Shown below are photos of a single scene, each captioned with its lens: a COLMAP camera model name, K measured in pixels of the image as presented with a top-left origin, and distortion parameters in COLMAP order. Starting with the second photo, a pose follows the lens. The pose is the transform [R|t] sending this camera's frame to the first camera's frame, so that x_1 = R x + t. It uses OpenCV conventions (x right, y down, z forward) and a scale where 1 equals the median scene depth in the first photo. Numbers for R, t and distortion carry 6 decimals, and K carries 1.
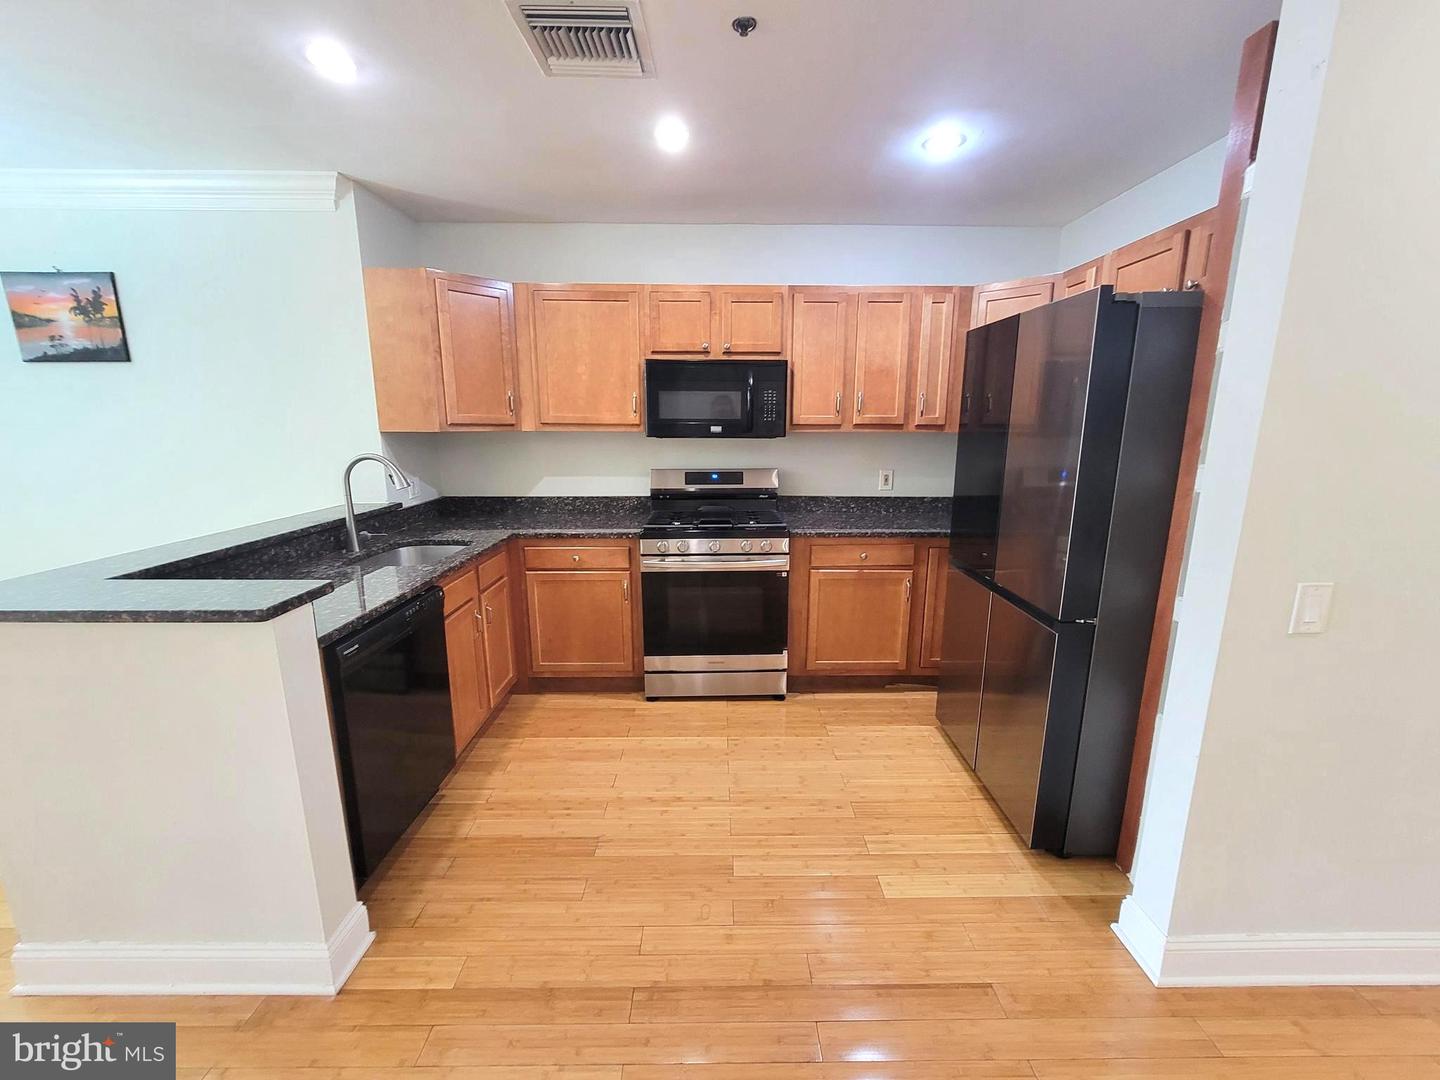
lens RADIAL K [[588.4, 0, 728.2], [0, 588.4, 542.8], [0, 0, 1]] dist [-0.004450, 0.000738]
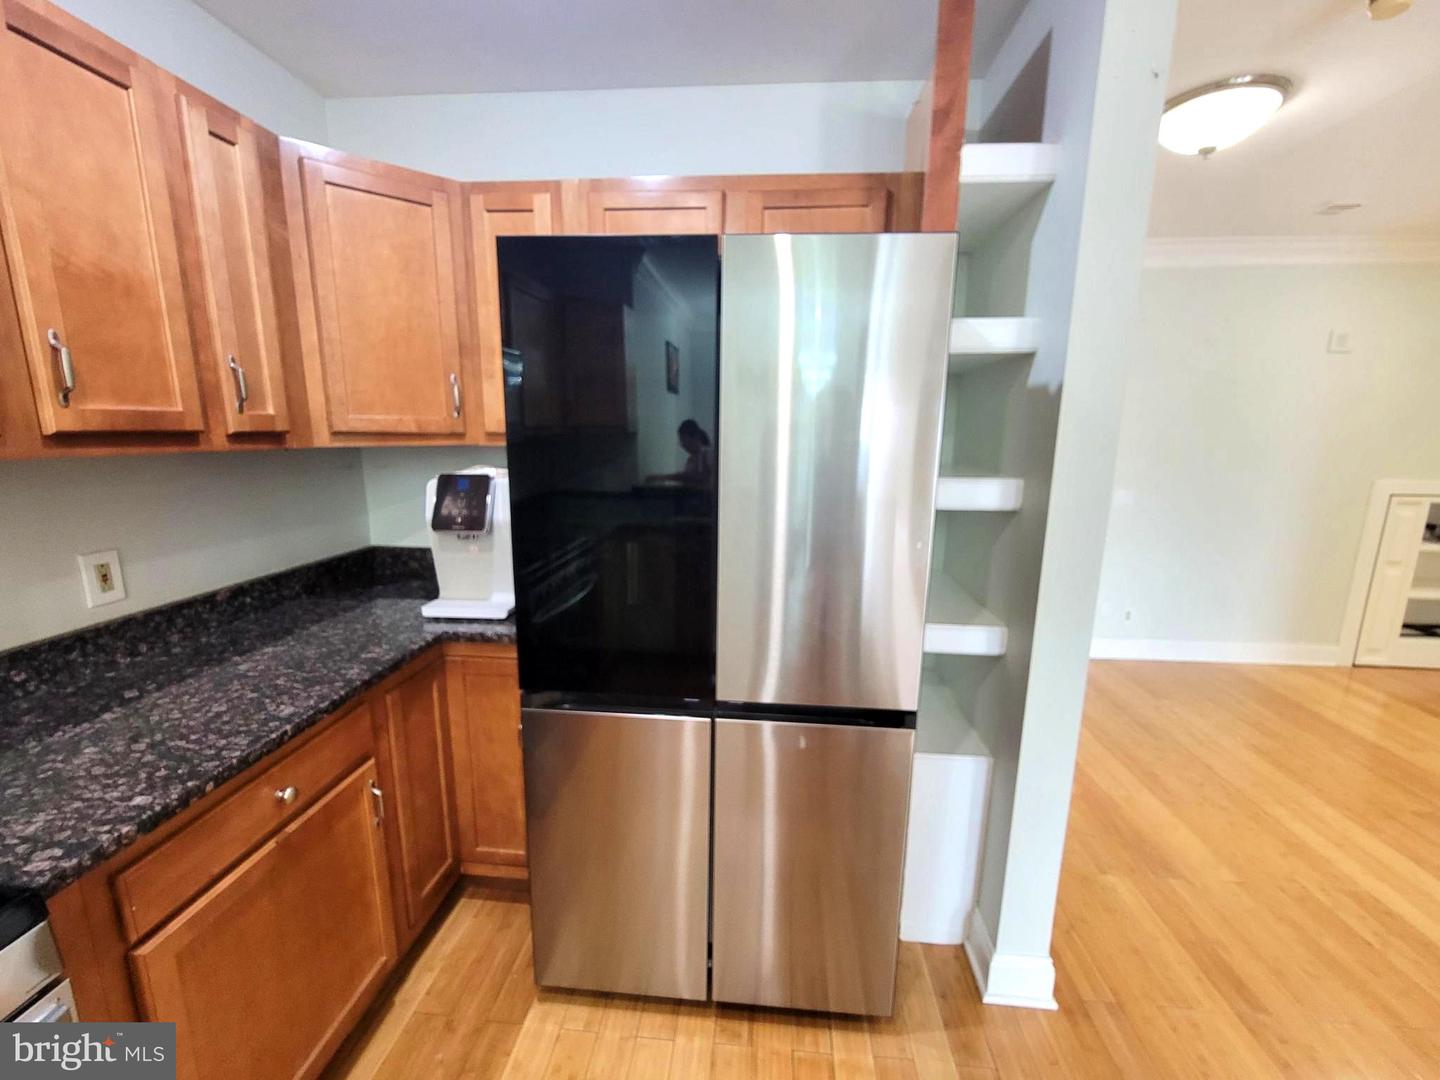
lens RADIAL K [[595.9, 0, 724.0], [0, 595.9, 541.6], [0, 0, 1]] dist [-0.001705, 0.000097]
pose [[0.094198, -0.188623, 0.977521, -0.072854], [0.192835, 0.966749, 0.167961, -0.135369], [-0.976699, 0.172679, 0.127439, 0.647762]]
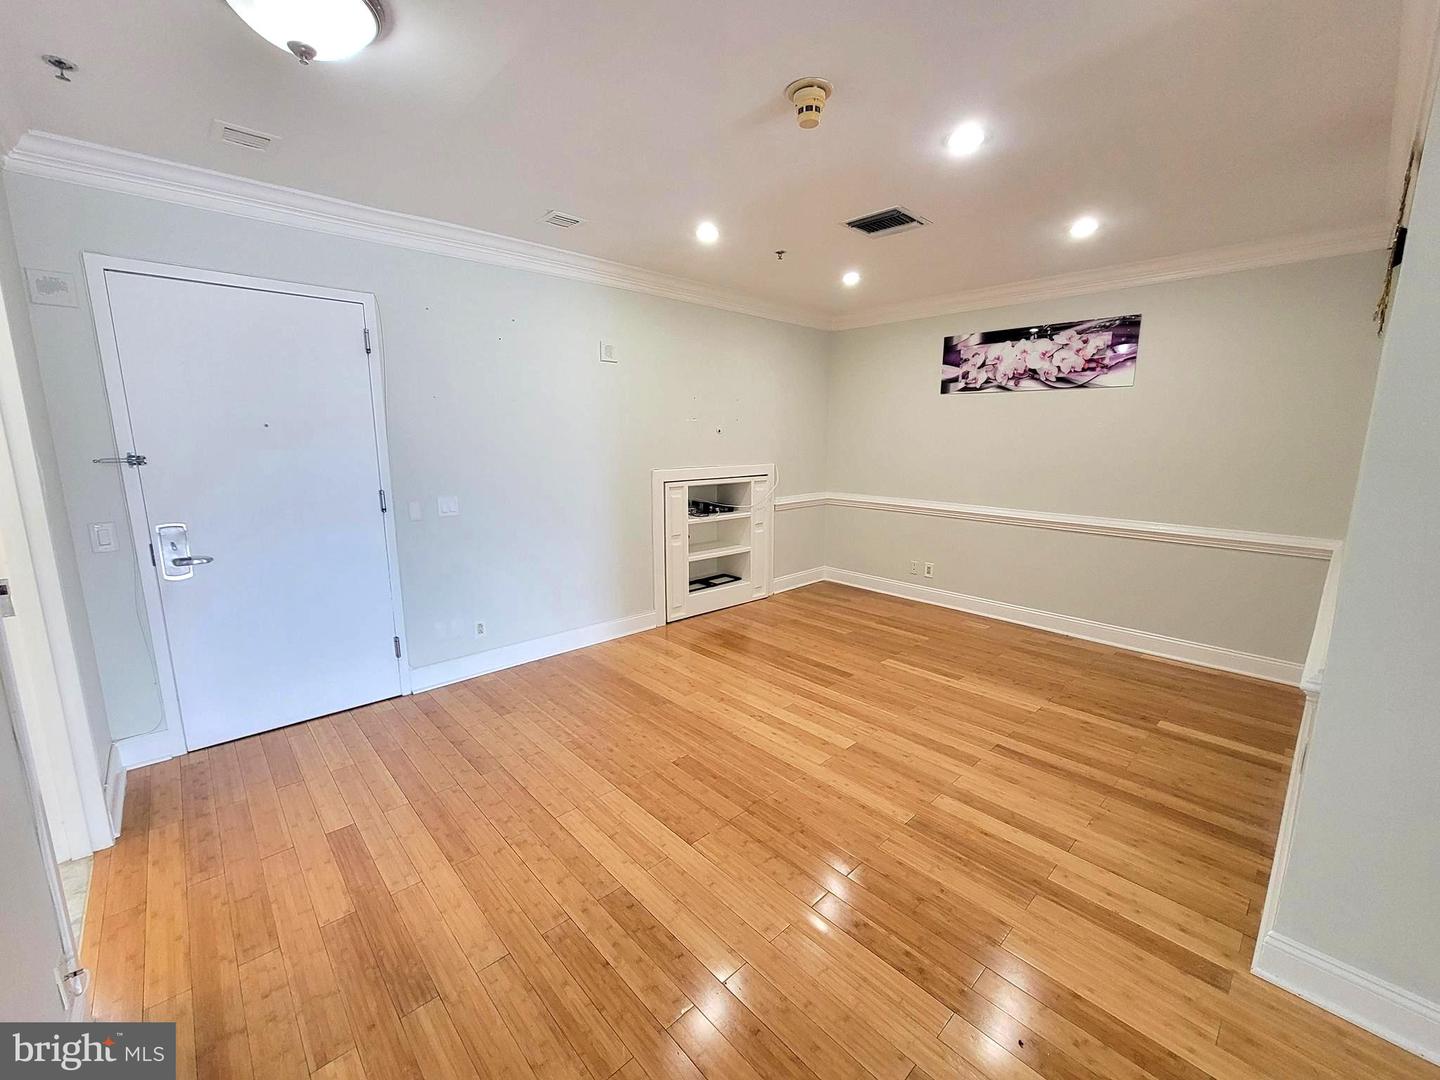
lens RADIAL K [[589.1, 0, 729.4], [0, 589.1, 543.4], [0, 0, 1]] dist [-0.003059, -0.000433]
pose [[-0.678667, -0.137865, 0.721391, 0.058749], [0.144517, 0.937953, 0.315211, -0.061144], [-0.720088, 0.318177, -0.616634, 0.311785]]
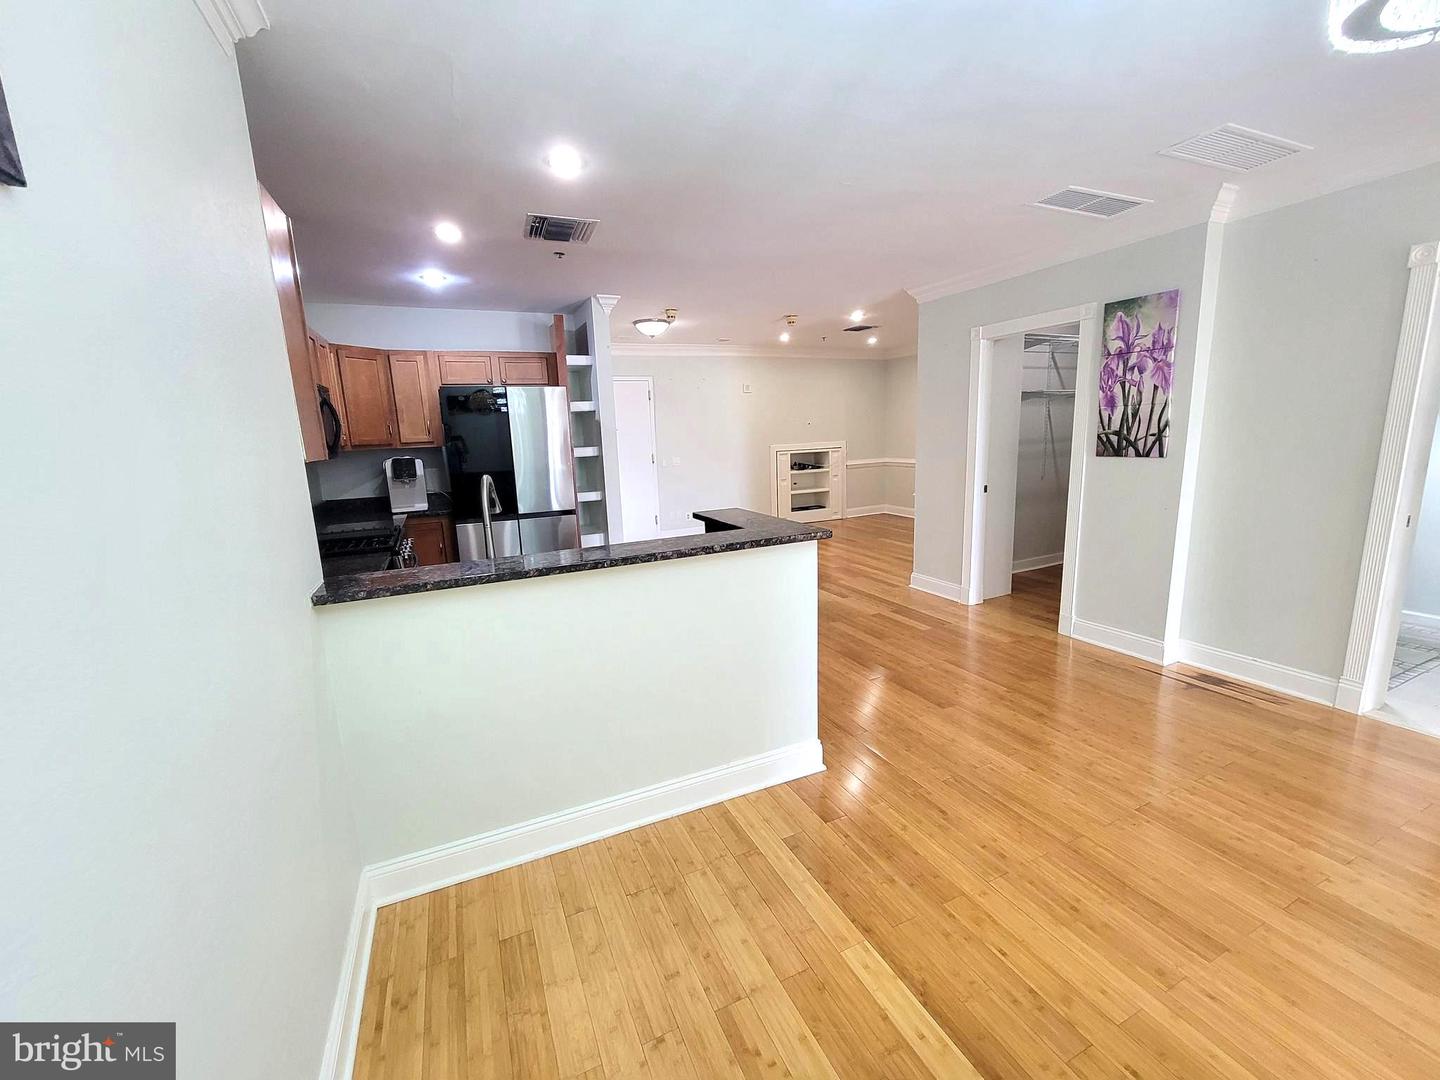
lens RADIAL K [[588.4, 0, 728.2], [0, 588.4, 542.8], [0, 0, 1]] dist [-0.004450, 0.000738]
pose [[-0.414129, -0.160252, 0.896000, -1.236441], [0.221436, 0.937068, 0.269945, -0.168537], [-0.882872, 0.310199, -0.352582, 0.808235]]
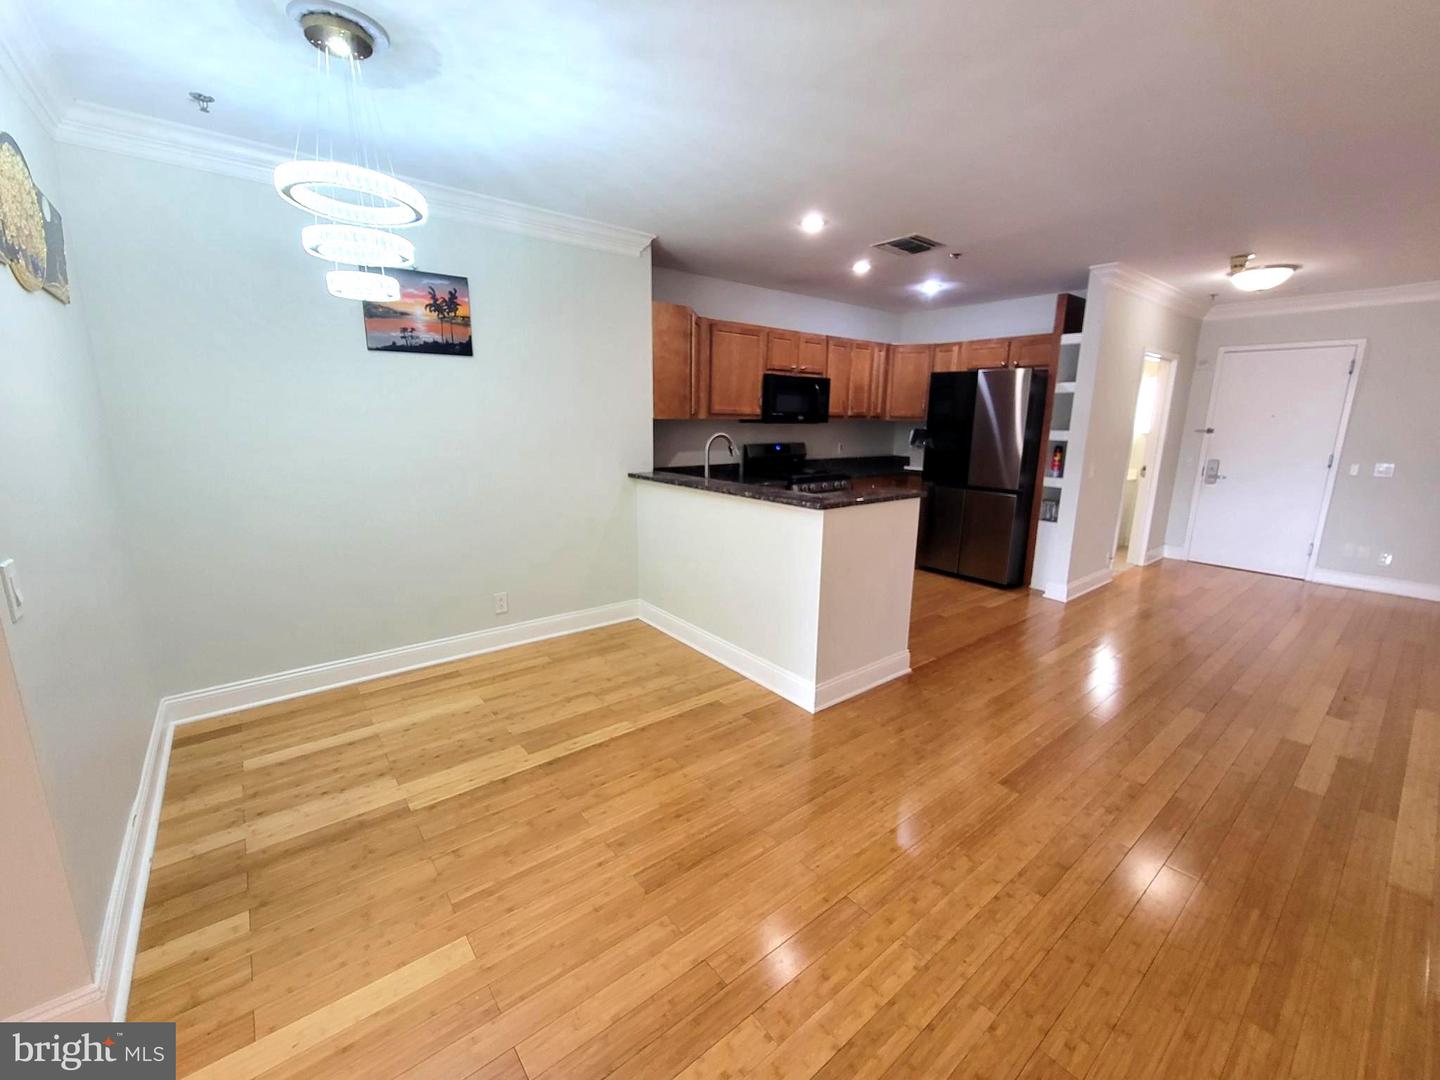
lens RADIAL K [[595.9, 0, 724.0], [0, 595.9, 541.6], [0, 0, 1]] dist [-0.001705, 0.000097]
pose [[0.783275, -0.122694, 0.609448, -1.270806], [0.114801, 0.992018, 0.052168, 0.040029], [-0.610984, 0.029103, 0.791108, -0.186370]]
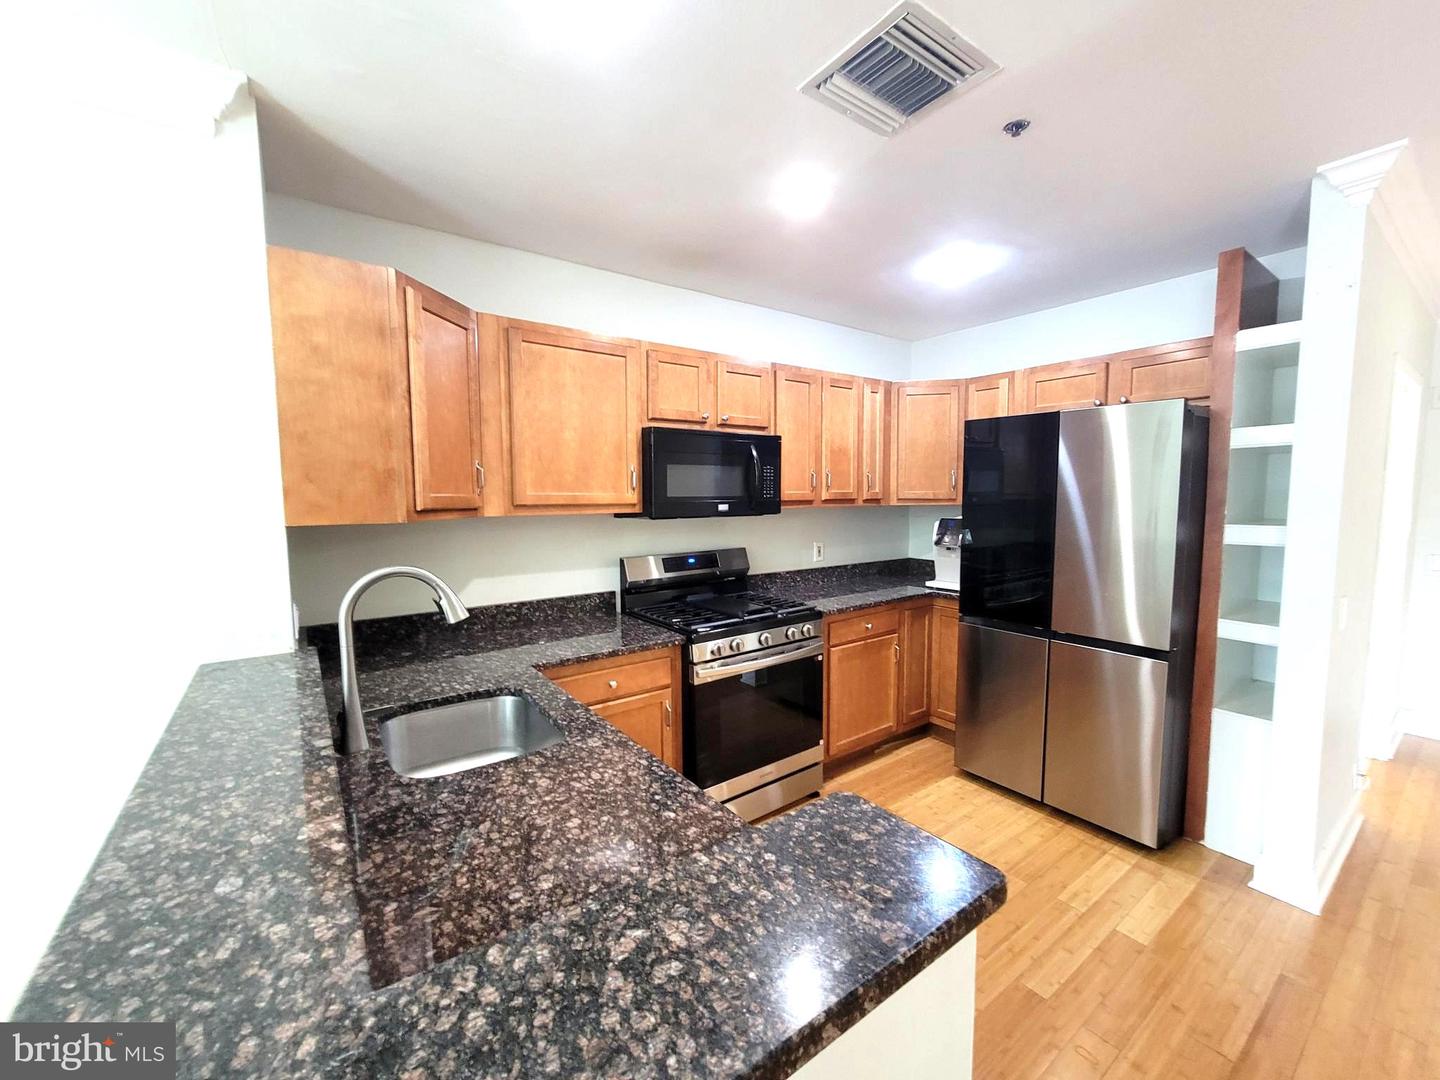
lens RADIAL K [[587.5, 0, 722.8], [0, 587.5, 542.5], [0, 0, 1]] dist [-0.006791, 0.003519]
pose [[0.815394, -0.057901, 0.576004, -0.543348], [0.127720, 0.988461, -0.081439, -0.069399], [-0.564642, 0.139972, 0.813380, 0.287670]]
